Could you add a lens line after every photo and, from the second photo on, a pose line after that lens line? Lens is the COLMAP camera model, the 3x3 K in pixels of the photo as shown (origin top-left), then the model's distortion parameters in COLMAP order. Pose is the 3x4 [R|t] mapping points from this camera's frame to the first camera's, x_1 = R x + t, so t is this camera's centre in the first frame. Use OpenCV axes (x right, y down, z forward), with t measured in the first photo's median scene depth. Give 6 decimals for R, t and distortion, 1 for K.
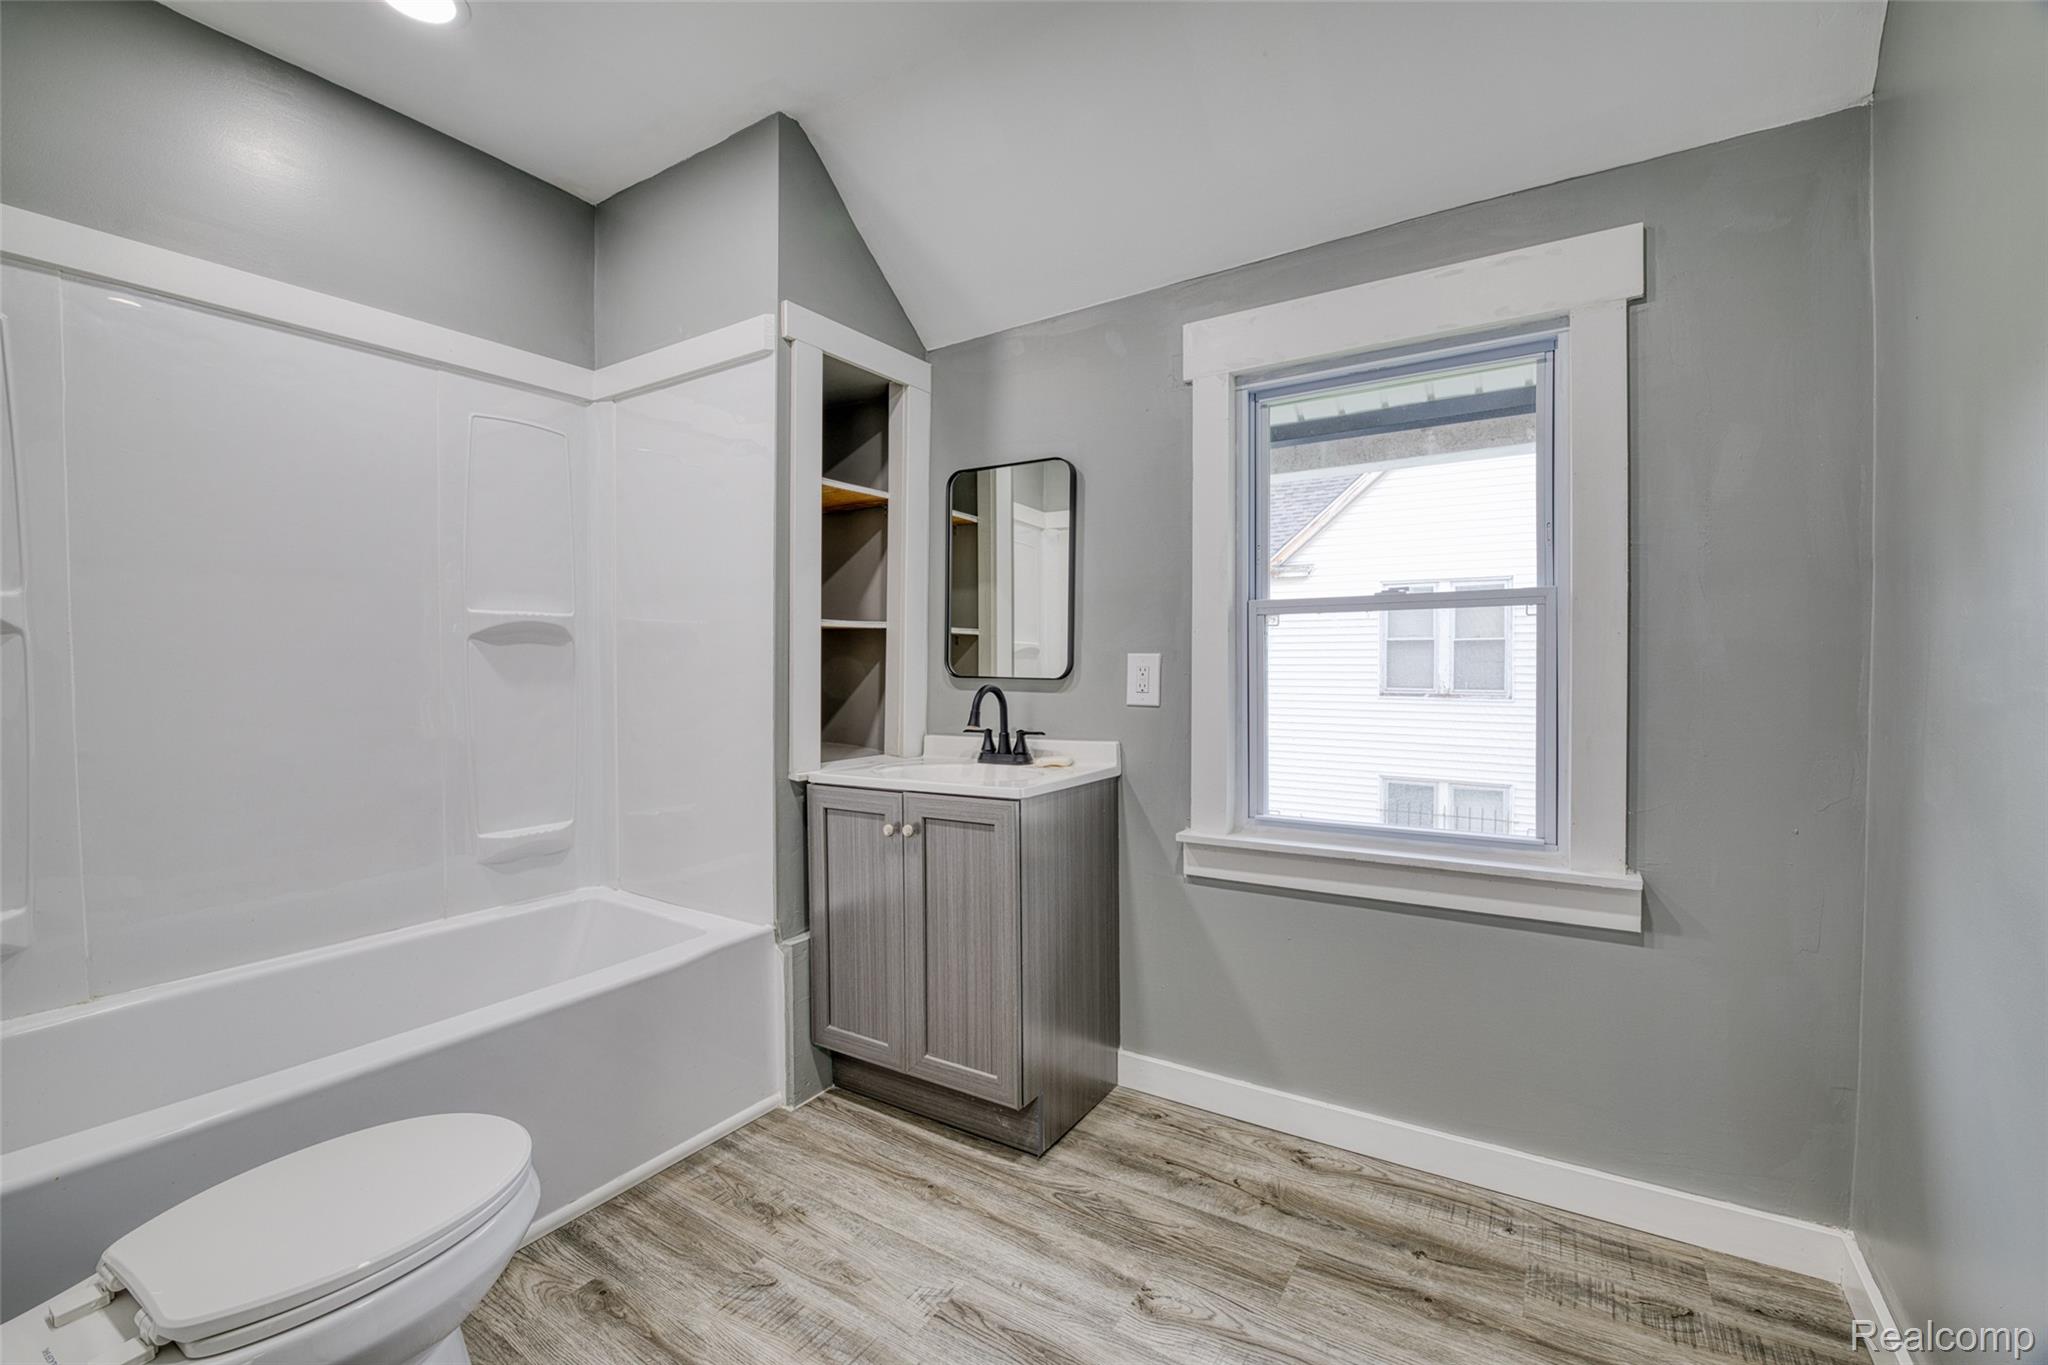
lens RADIAL K [[861.8, 0, 1013.5], [0, 861.8, 670.5], [0, 0, 1]] dist [-0.025223, 0.000748]
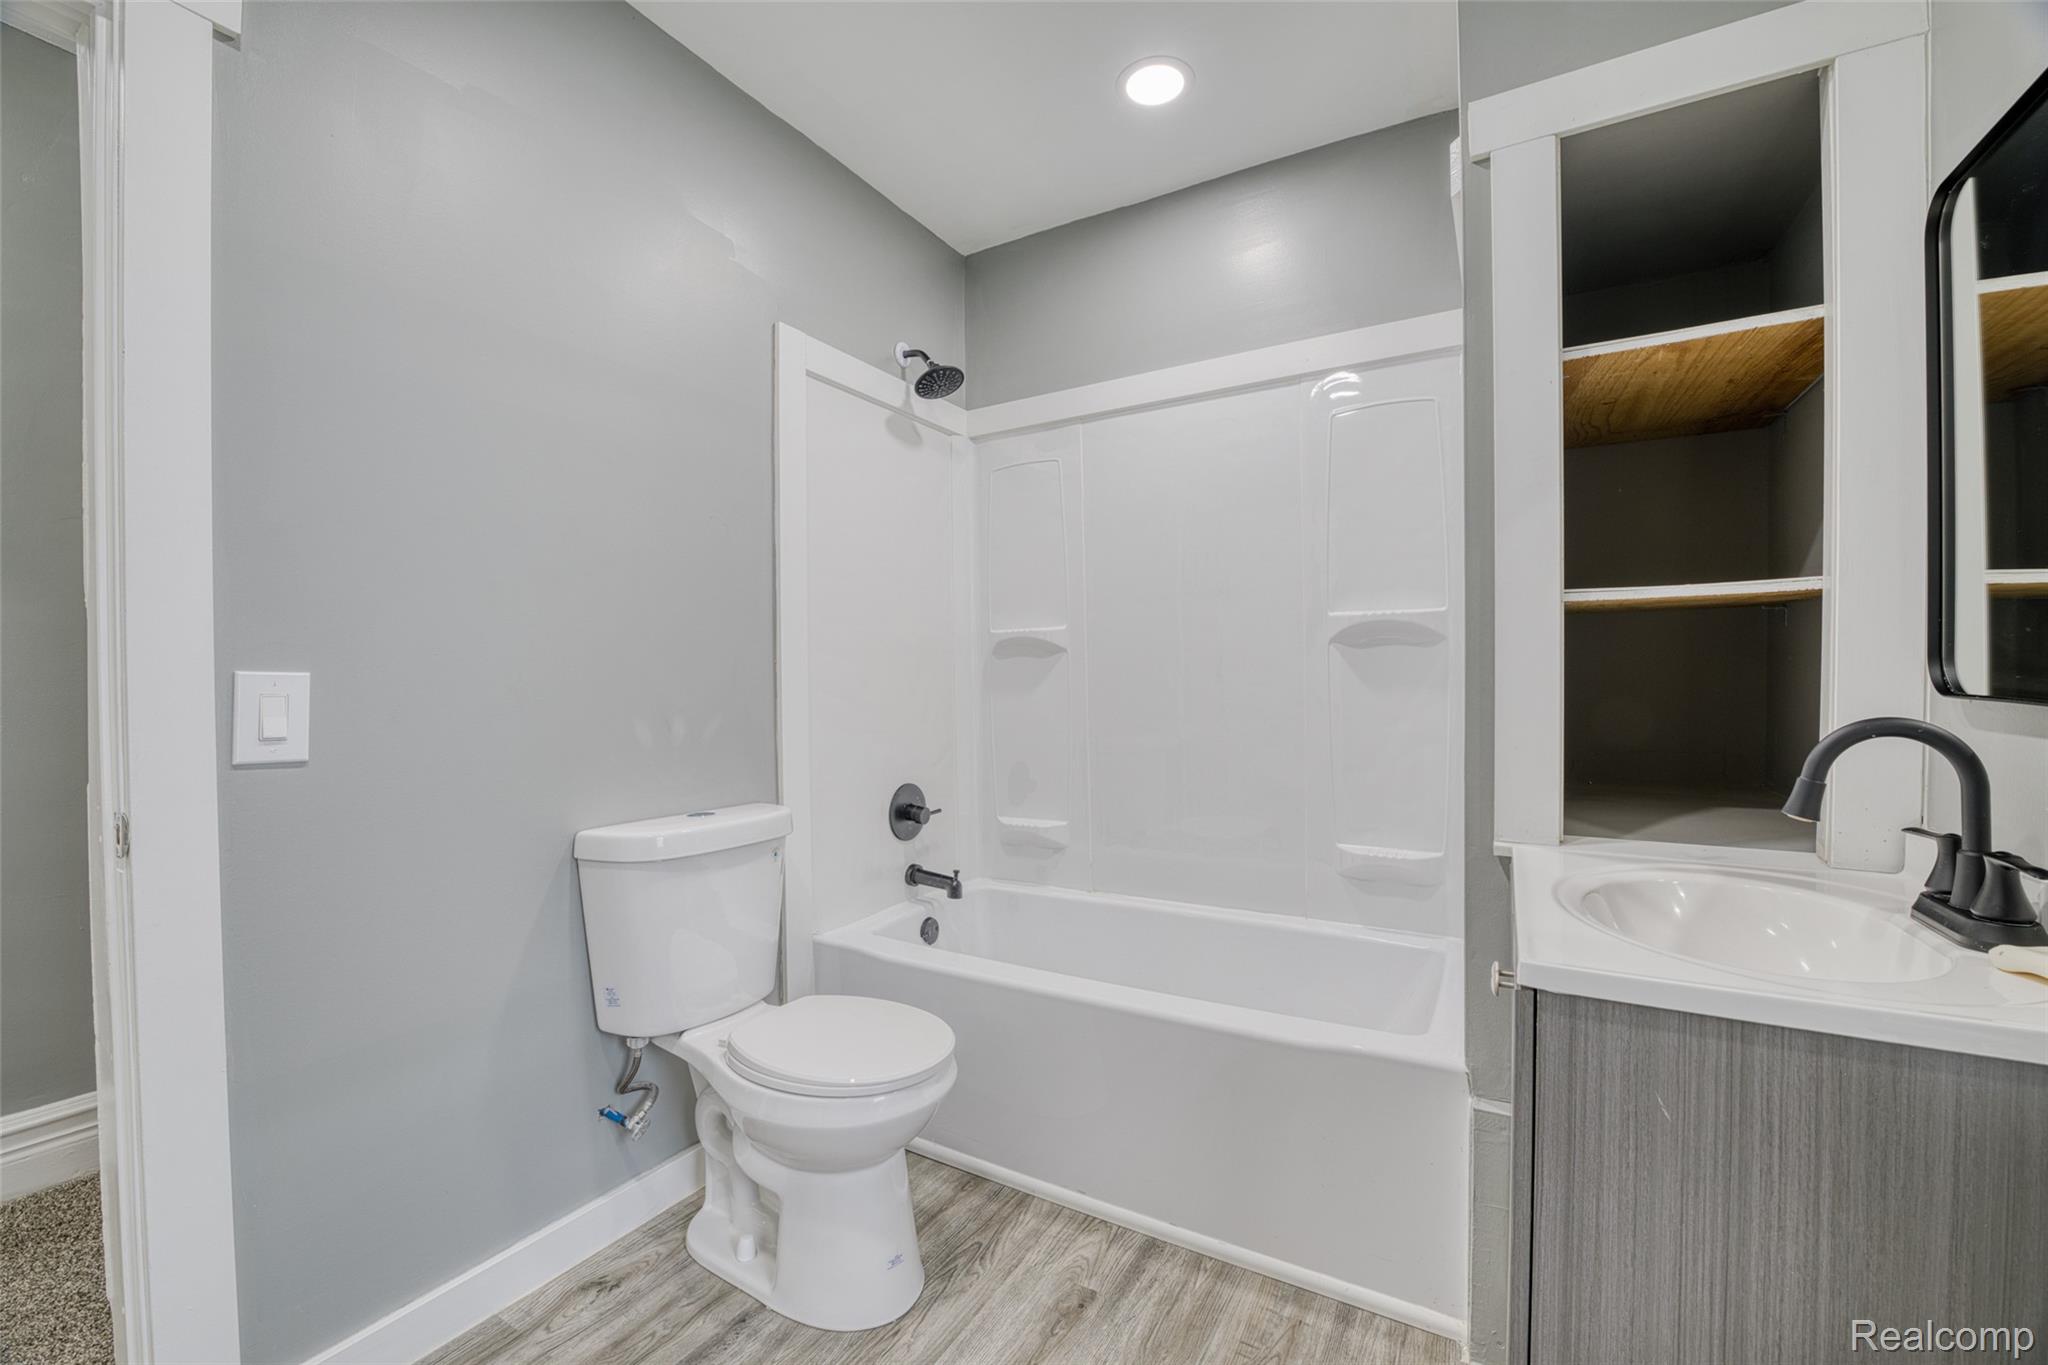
lens RADIAL K [[861.8, 0, 1013.5], [0, 861.8, 670.5], [0, 0, 1]] dist [-0.025223, 0.000748]
pose [[0.022158, -0.000868, -0.999754, 0.403675], [0.005840, 0.999983, -0.000739, -0.008550], [0.999737, -0.005822, 0.022163, 0.711449]]
